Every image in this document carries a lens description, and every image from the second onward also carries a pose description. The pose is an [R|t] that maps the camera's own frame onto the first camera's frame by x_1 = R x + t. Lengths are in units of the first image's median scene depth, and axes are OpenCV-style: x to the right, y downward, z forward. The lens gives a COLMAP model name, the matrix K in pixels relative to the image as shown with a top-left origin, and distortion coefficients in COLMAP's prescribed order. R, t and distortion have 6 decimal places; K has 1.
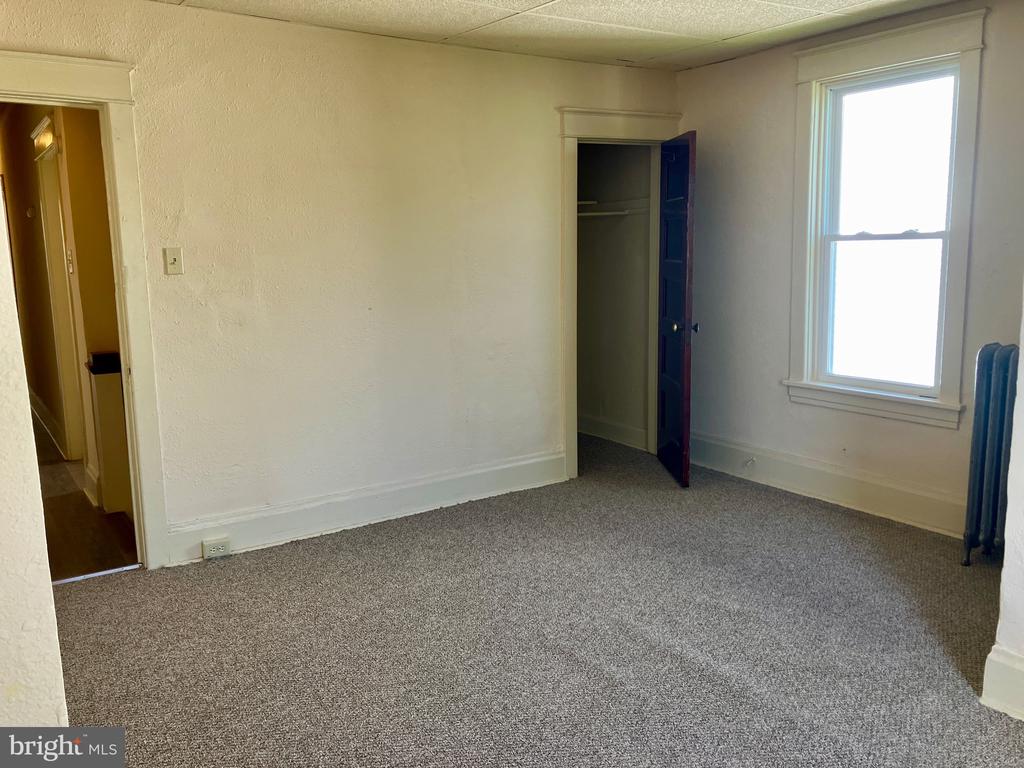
lens RADIAL K [[850.4, 0, 512.1], [0, 850.4, 383.3], [0, 0, 1]] dist [0.043434, -0.003440]
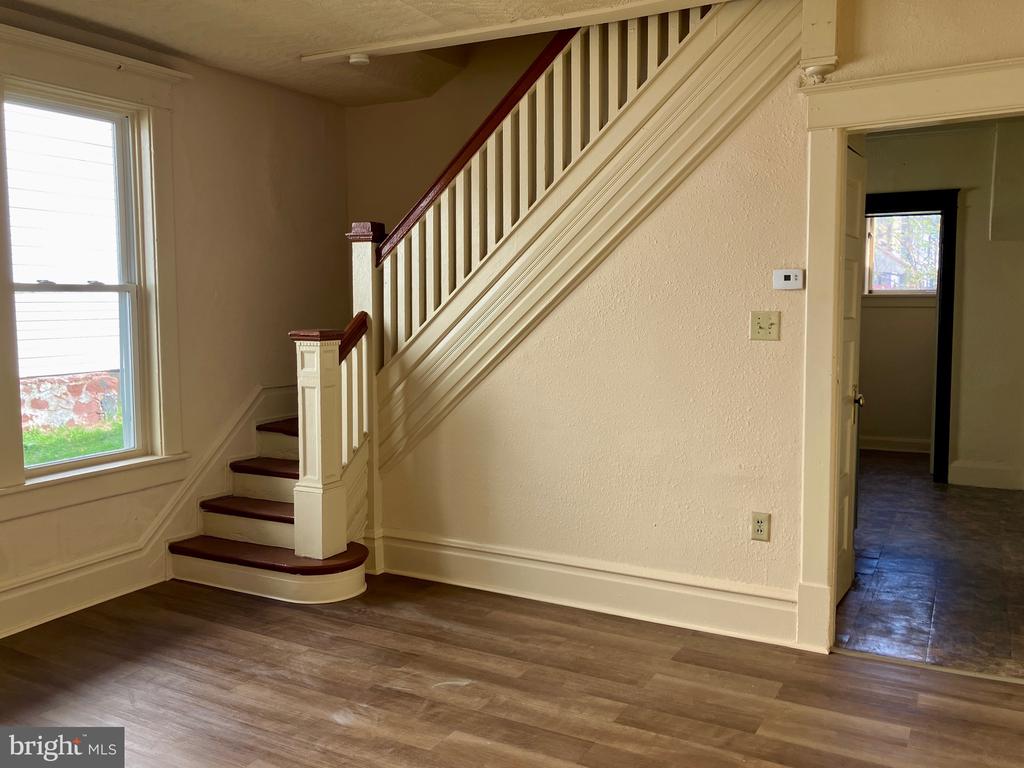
lens RADIAL K [[850.4, 0, 512.5], [0, 850.4, 382.1], [0, 0, 1]] dist [0.043434, -0.003440]
pose [[-0.458495, -0.067244, 0.886150, -0.522992], [0.150825, 0.976780, 0.152158, -0.145532], [-0.875805, 0.203417, -0.437706, 1.021738]]
